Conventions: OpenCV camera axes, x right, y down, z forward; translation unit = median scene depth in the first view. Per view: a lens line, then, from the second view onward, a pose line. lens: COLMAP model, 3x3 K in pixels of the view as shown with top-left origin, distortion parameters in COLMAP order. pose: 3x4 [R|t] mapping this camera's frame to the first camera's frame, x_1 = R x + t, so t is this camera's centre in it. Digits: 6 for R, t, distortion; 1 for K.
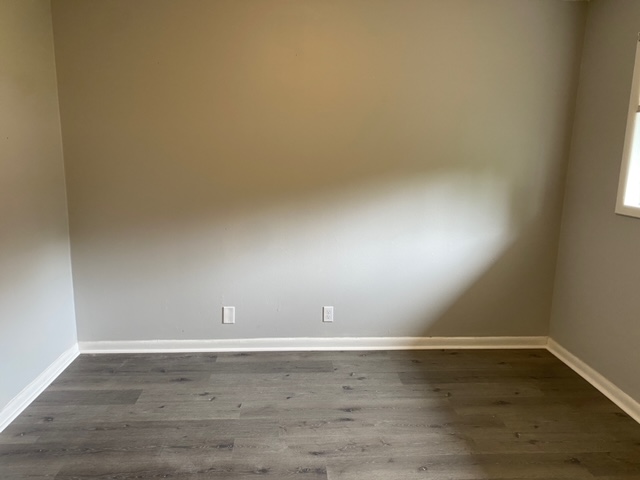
lens RADIAL K [[498.3, 0, 312.7], [0, 498.3, 243.2], [0, 0, 1]] dist [0.082252, -0.090270]
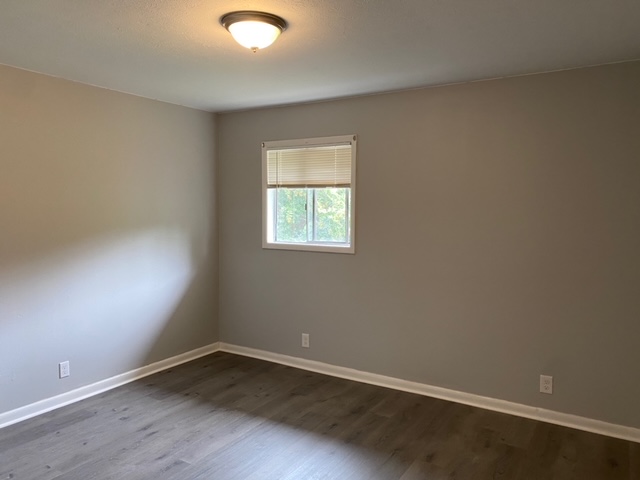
lens RADIAL K [[498.3, 0, 312.7], [0, 498.3, 243.2], [0, 0, 1]] dist [0.082252, -0.090270]
pose [[0.597002, -0.077618, 0.798476, -0.535700], [0.160974, 0.986656, -0.024446, -0.008698], [-0.785924, 0.143128, 0.601530, -0.086508]]
